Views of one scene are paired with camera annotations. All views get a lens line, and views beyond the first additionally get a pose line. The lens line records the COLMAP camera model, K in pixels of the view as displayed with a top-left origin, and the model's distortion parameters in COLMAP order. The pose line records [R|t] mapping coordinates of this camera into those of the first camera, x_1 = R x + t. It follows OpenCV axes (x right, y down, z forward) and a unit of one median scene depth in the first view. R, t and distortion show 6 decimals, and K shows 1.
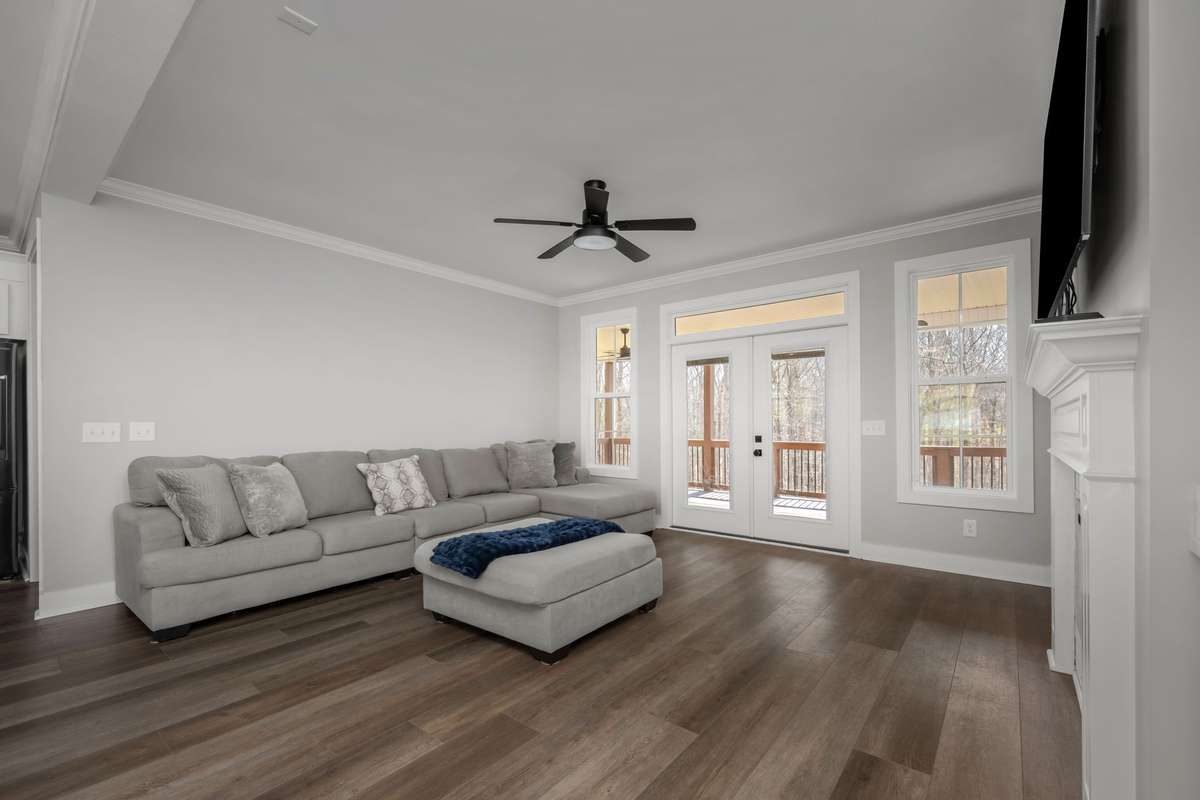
lens RADIAL K [[509.6, 0, 602.2], [0, 509.6, 423.9], [0, 0, 1]] dist [-0.001150, 0.000210]
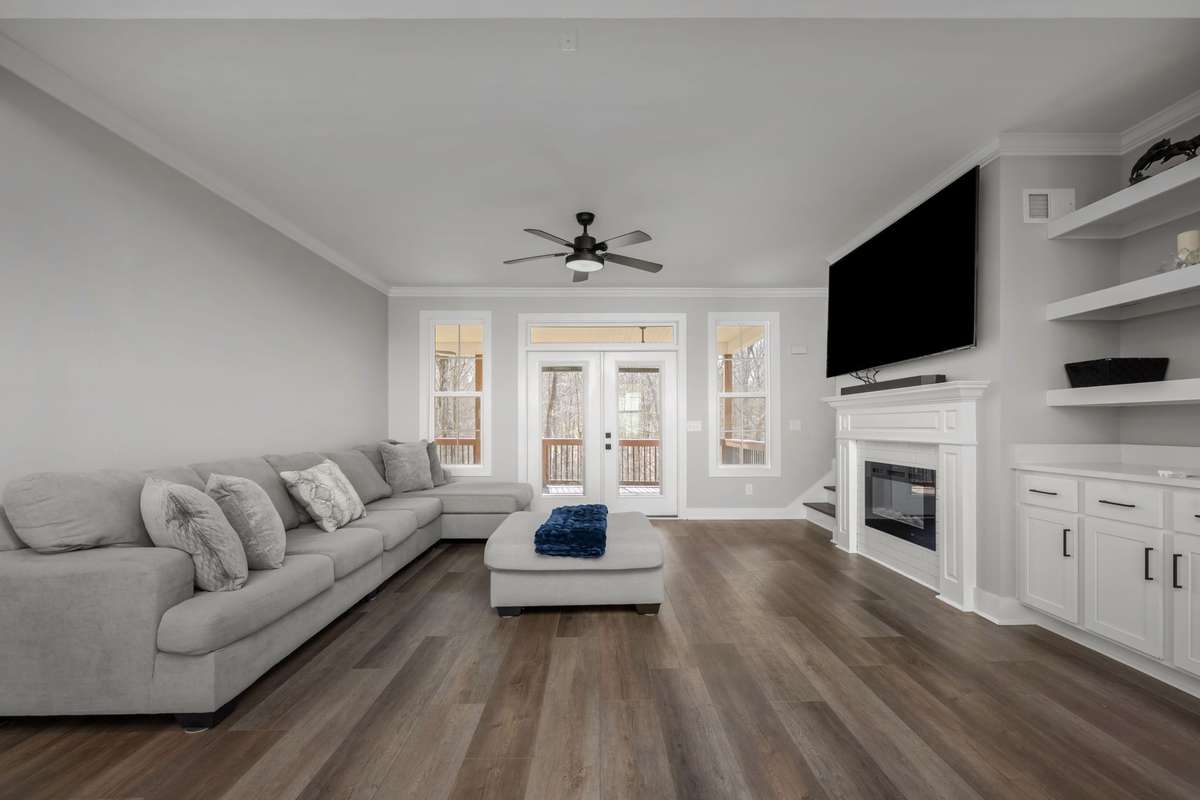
lens RADIAL K [[509.6, 0, 602.2], [0, 509.6, 423.9], [0, 0, 1]] dist [-0.001150, 0.000210]
pose [[0.773572, 0.001343, 0.633707, -0.617742], [-0.000747, 0.999999, -0.001208, 0.004026], [-0.633708, 0.000461, 0.773572, 0.071433]]
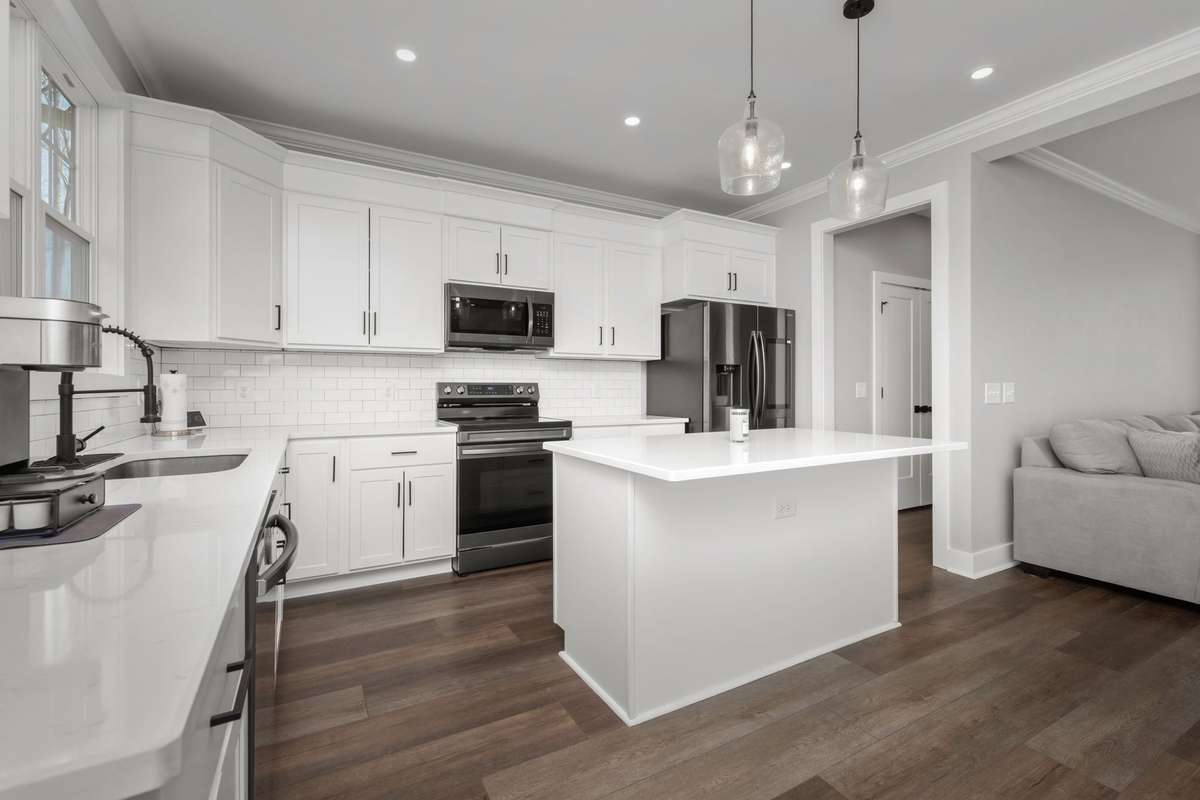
lens RADIAL K [[529.0, 0, 595.0], [0, 529.0, 386.7], [0, 0, 1]] dist [0.000494, 0.000357]
pose [[0.923420, -0.002802, -0.383781, -1.087230], [0.002117, 0.999995, -0.002206, 0.003060], [0.383786, 0.001224, 0.923421, -0.200495]]
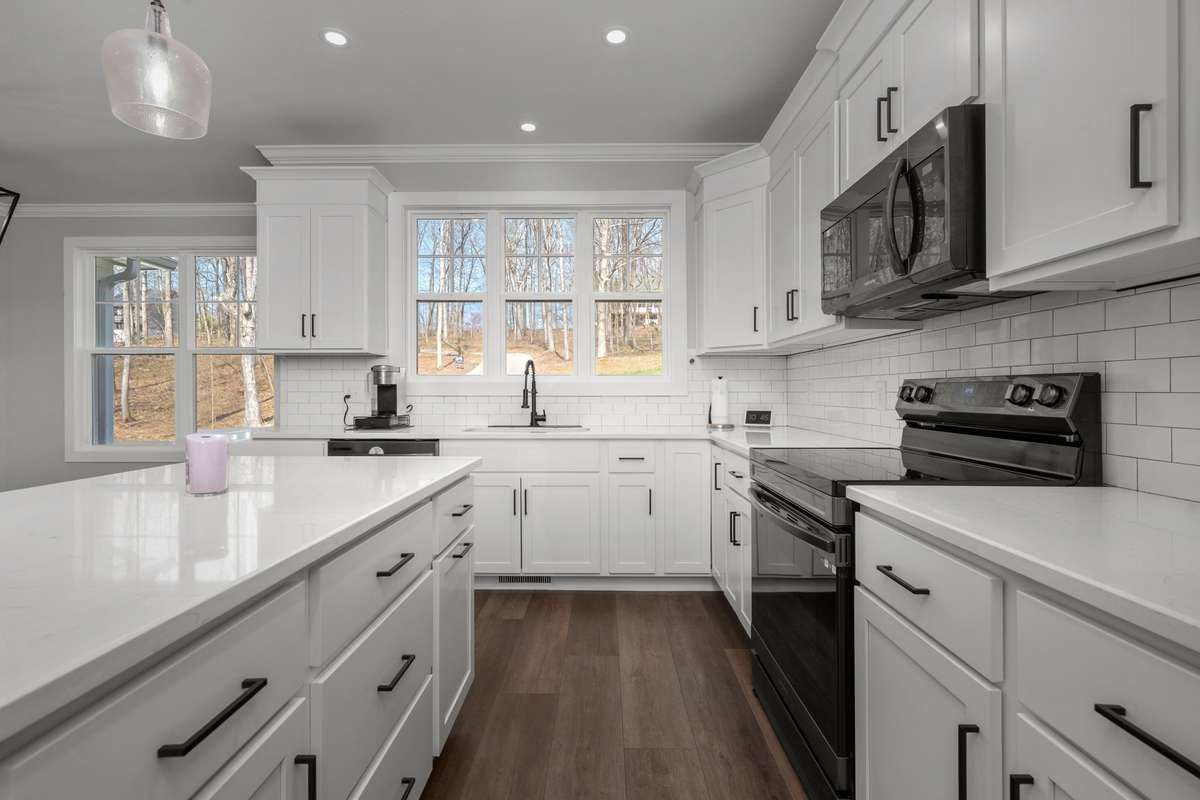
lens RADIAL K [[529.0, 0, 595.0], [0, 529.0, 386.7], [0, 0, 1]] dist [0.000494, 0.000357]
pose [[-0.788404, -0.005795, -0.615131, -1.152073], [-0.000374, 0.999960, -0.008941, 0.003865], [0.615158, -0.006819, -0.788375, 0.773047]]
